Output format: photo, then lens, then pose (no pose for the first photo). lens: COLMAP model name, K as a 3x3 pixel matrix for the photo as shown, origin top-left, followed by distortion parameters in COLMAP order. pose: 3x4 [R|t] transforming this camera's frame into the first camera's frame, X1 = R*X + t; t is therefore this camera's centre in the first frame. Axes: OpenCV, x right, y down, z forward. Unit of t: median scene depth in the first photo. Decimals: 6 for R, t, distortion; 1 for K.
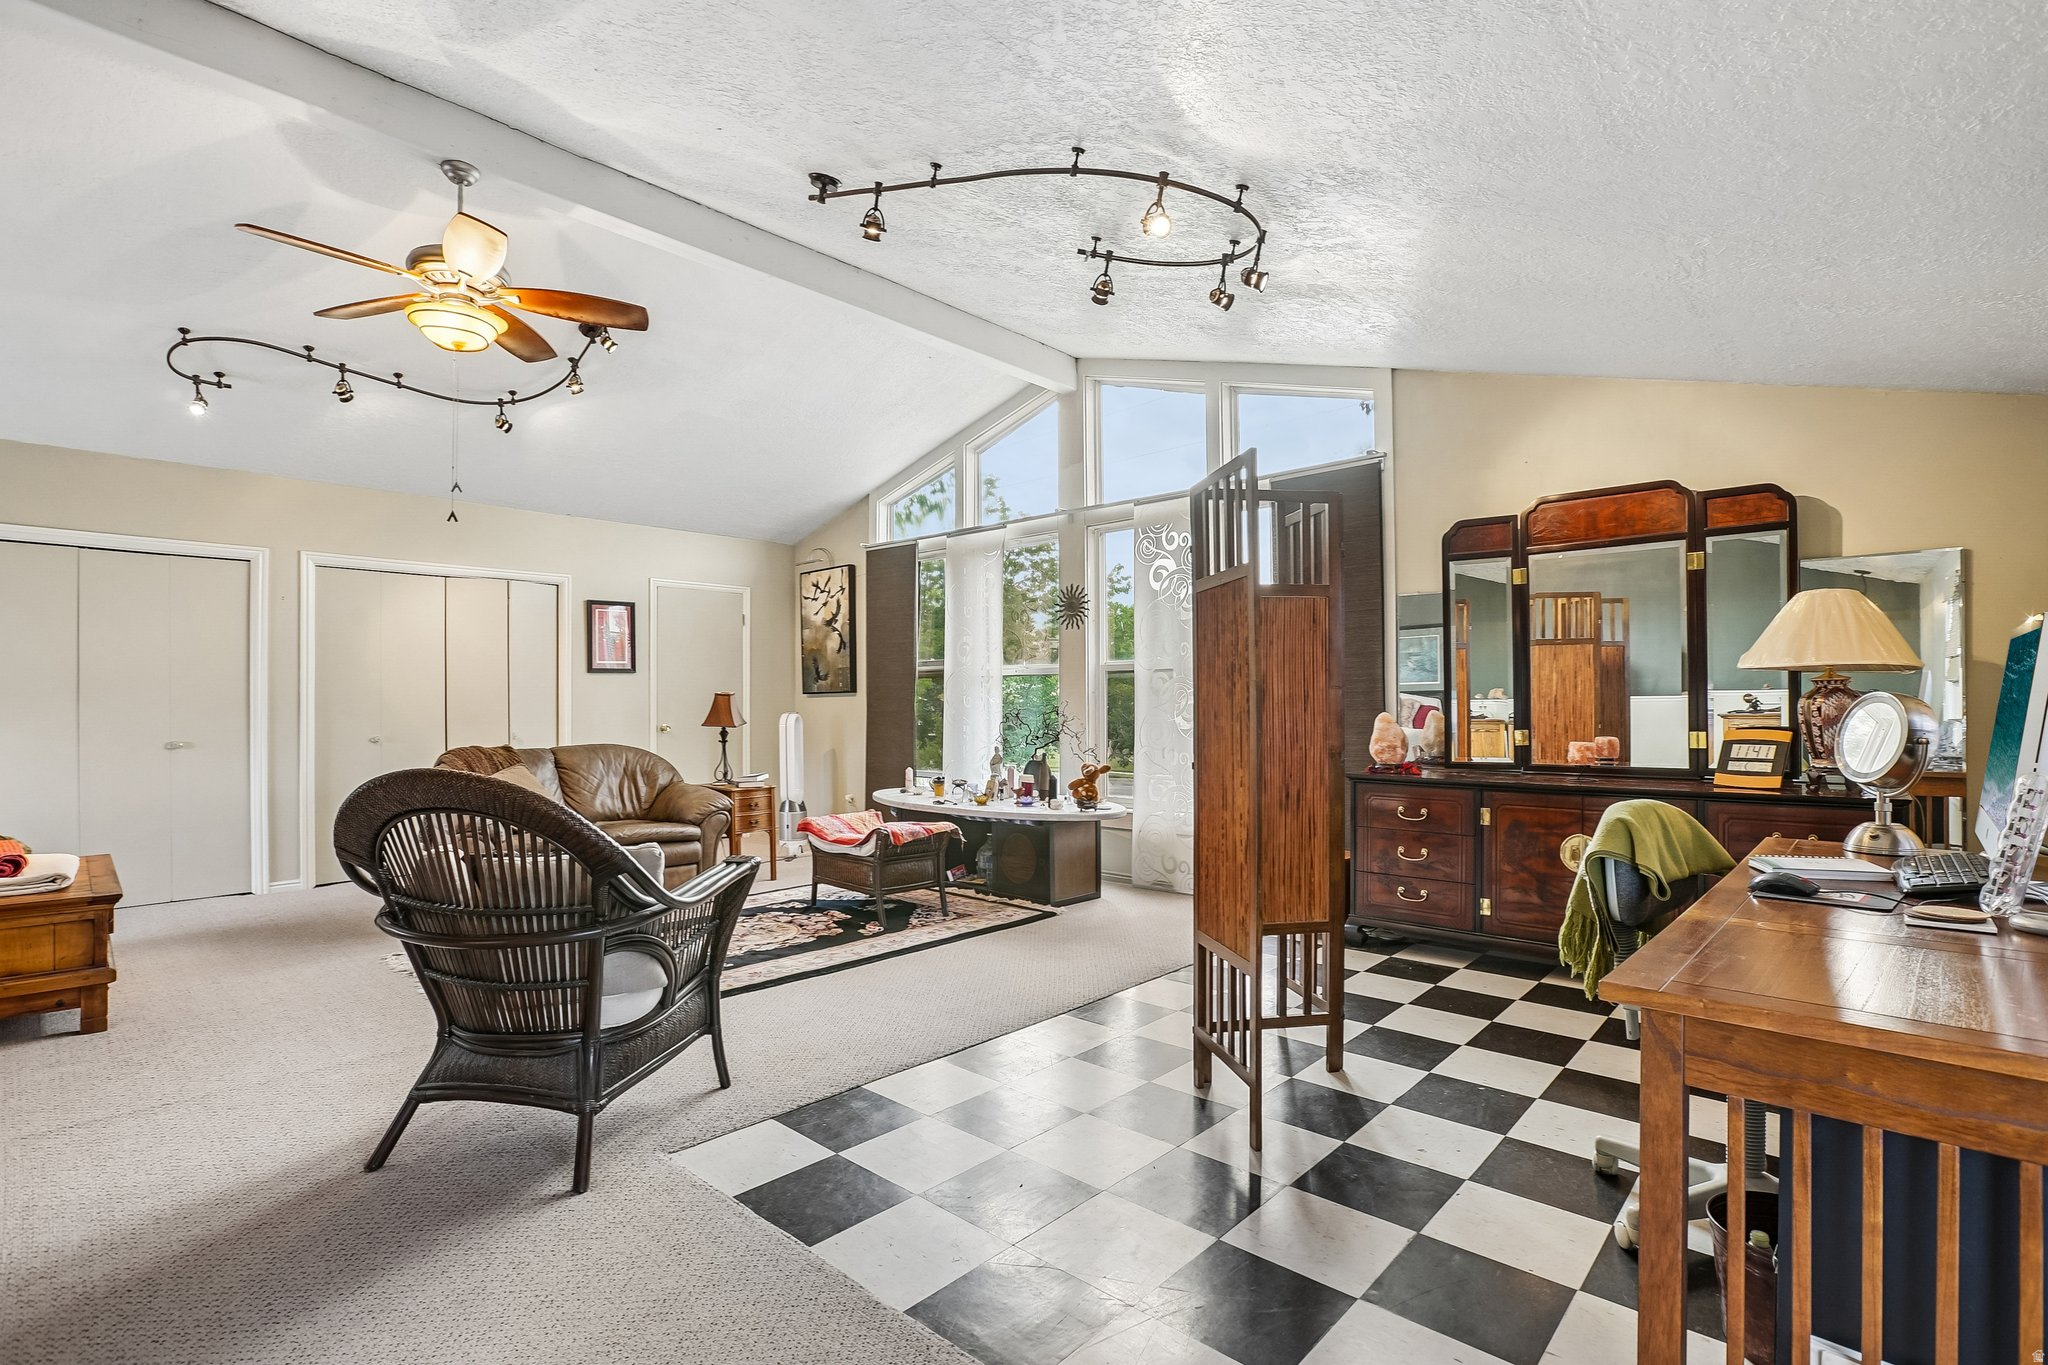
lens RADIAL K [[945.4, 0, 1042.7], [0, 945.4, 696.7], [0, 0, 1]] dist [-0.042322, 0.010840]
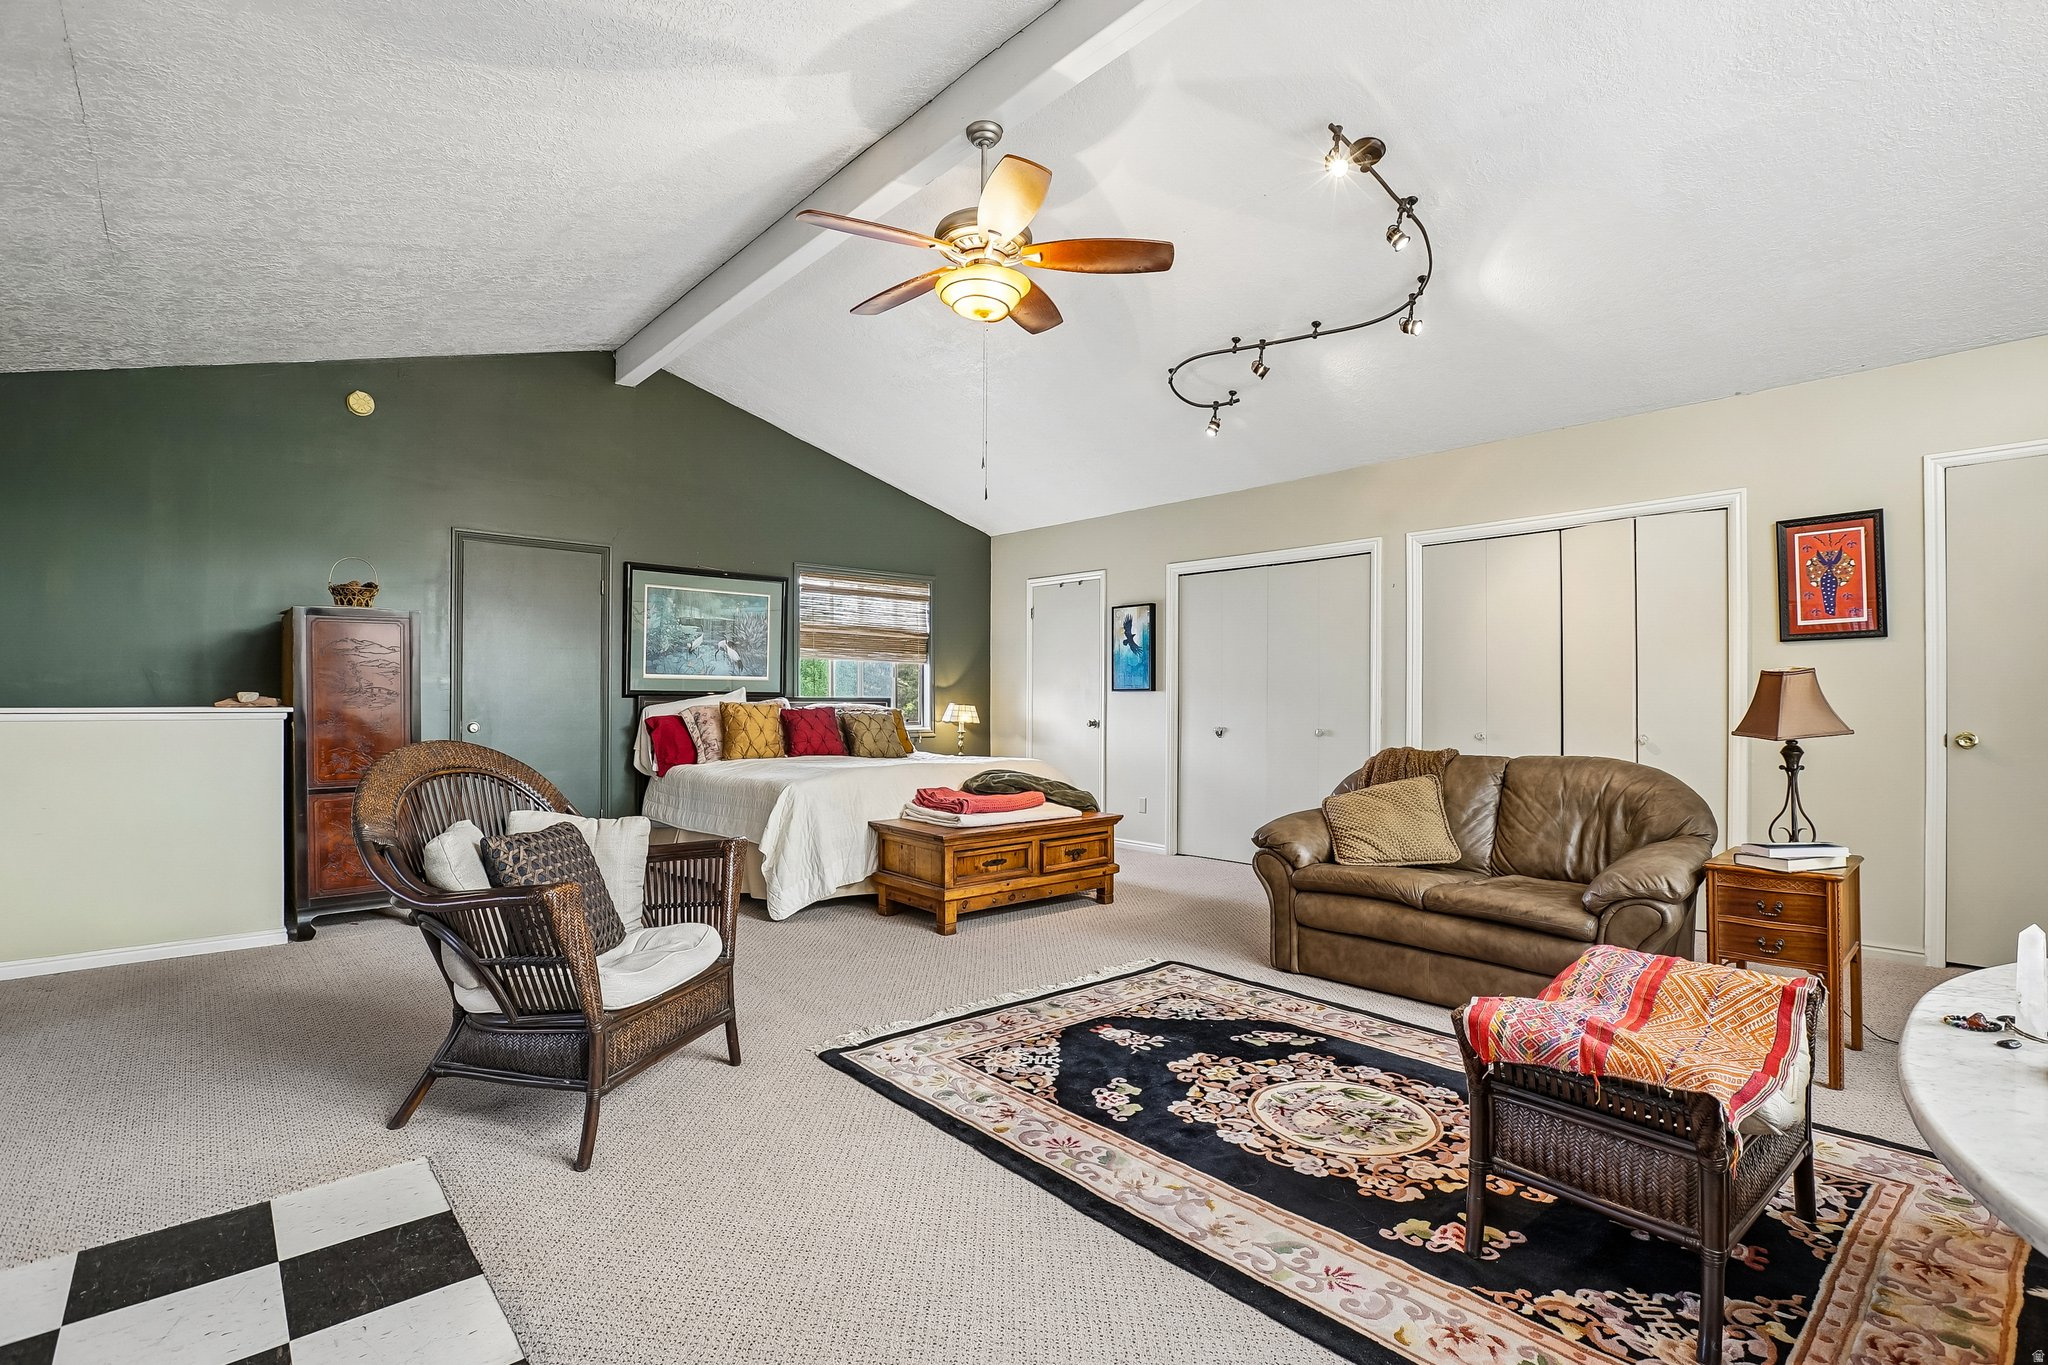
lens RADIAL K [[945.4, 0, 1014.7], [0, 945.4, 690.0], [0, 0, 1]] dist [-0.042322, 0.010840]
pose [[-0.105615, -0.006901, -0.994383, 0.212797], [0.008546, 0.999933, -0.007847, 0.008269], [0.994370, -0.009327, -0.105549, 0.754033]]
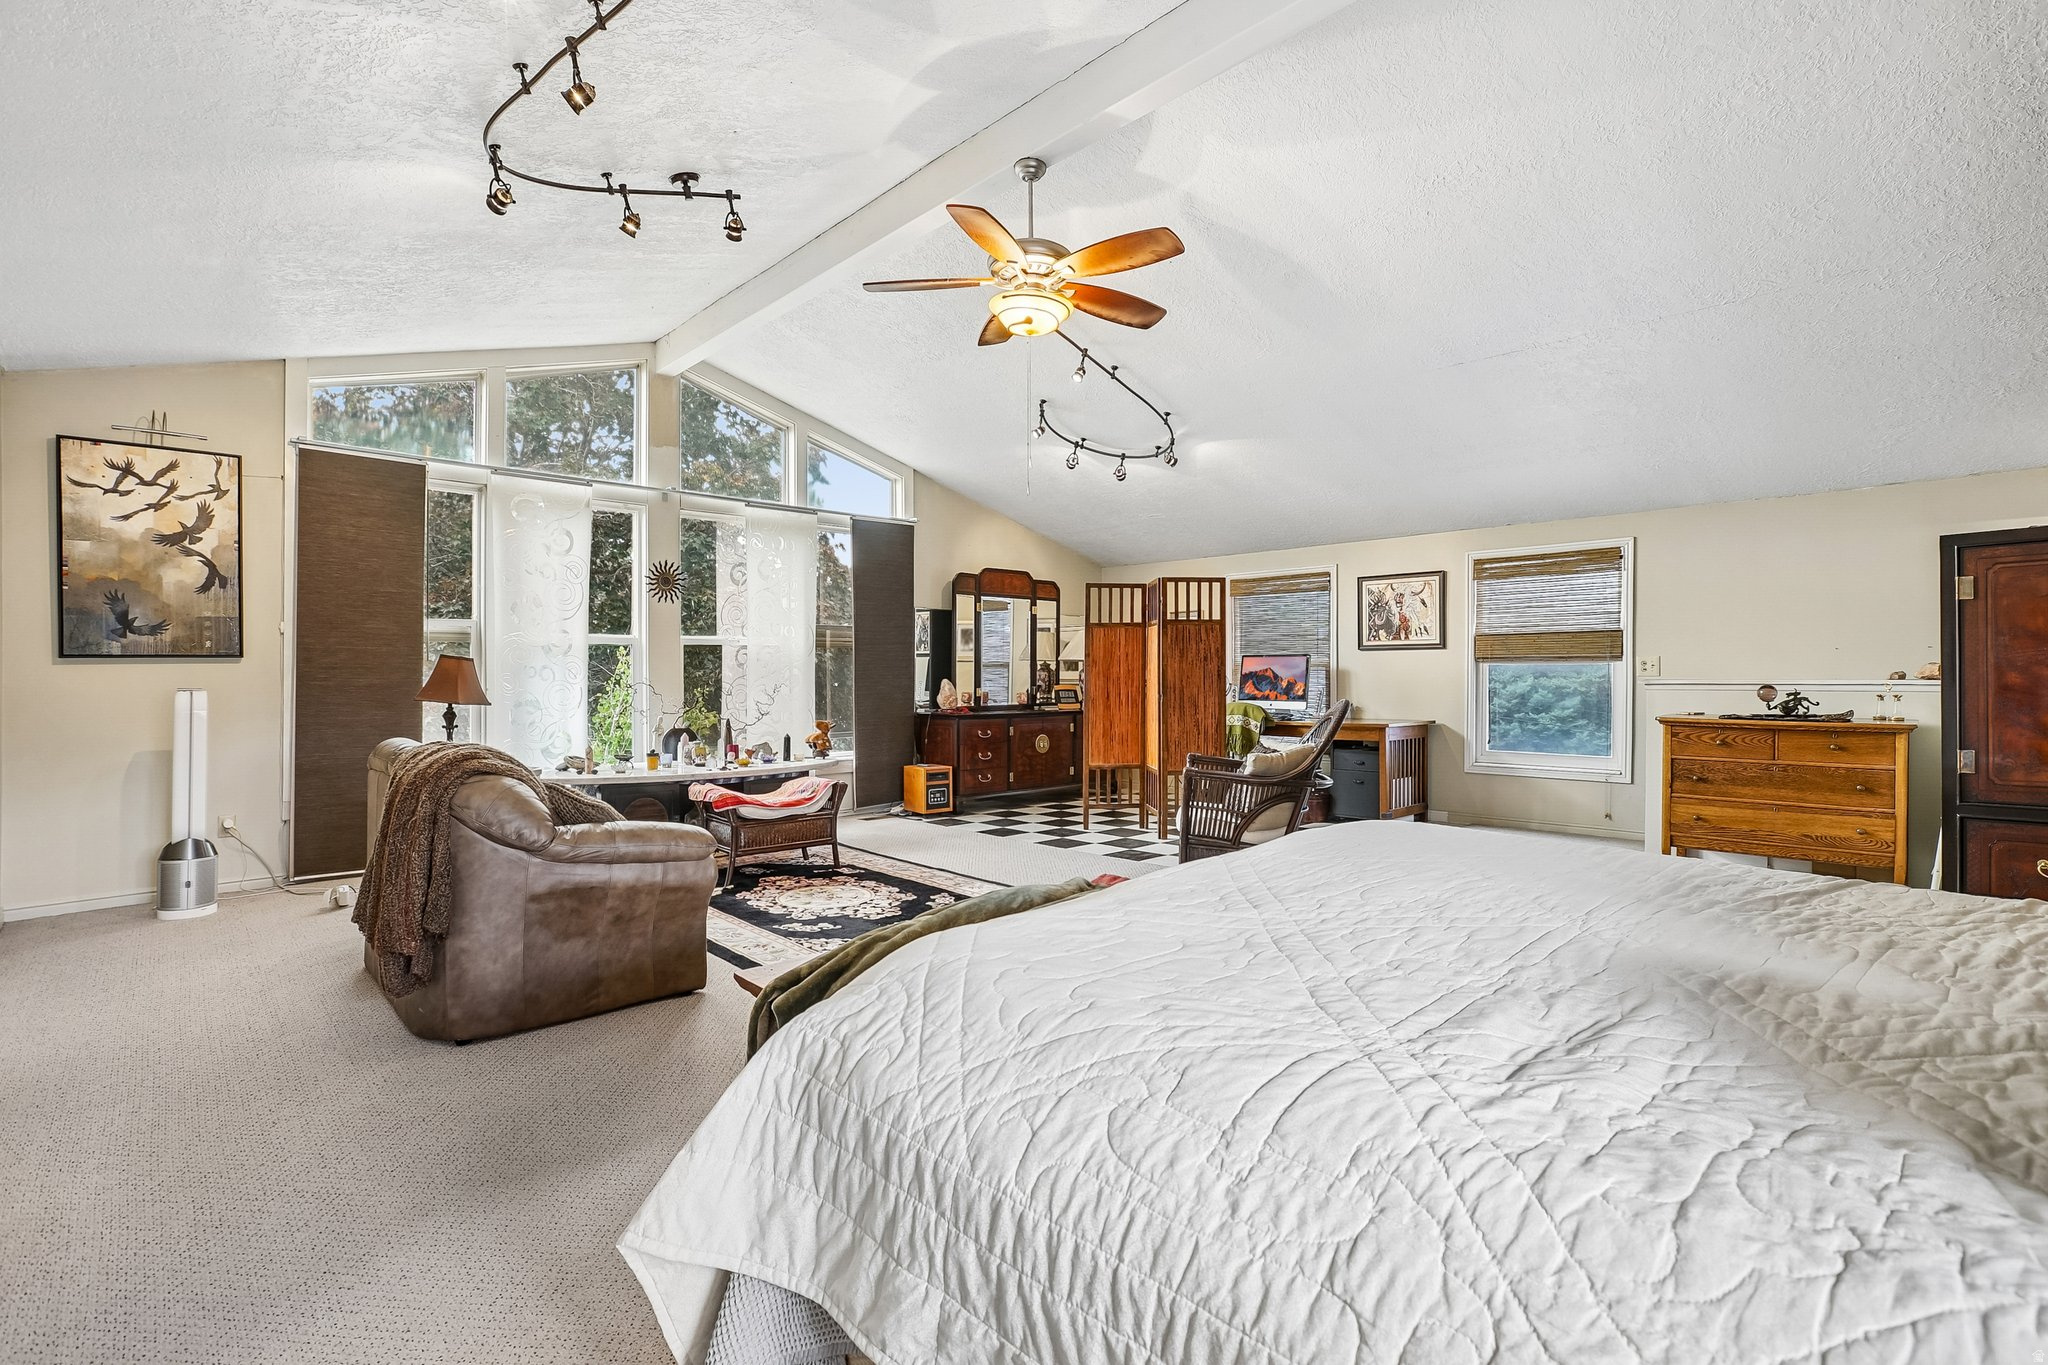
lens RADIAL K [[945.4, 0, 1023.6], [0, 945.4, 671.4], [0, 0, 1]] dist [-0.042322, 0.010840]
pose [[0.078711, 0.008823, 0.996858, -1.137276], [-0.000717, 0.999961, -0.008794, 0.015280], [-0.996897, -0.000023, 0.078714, 0.614558]]
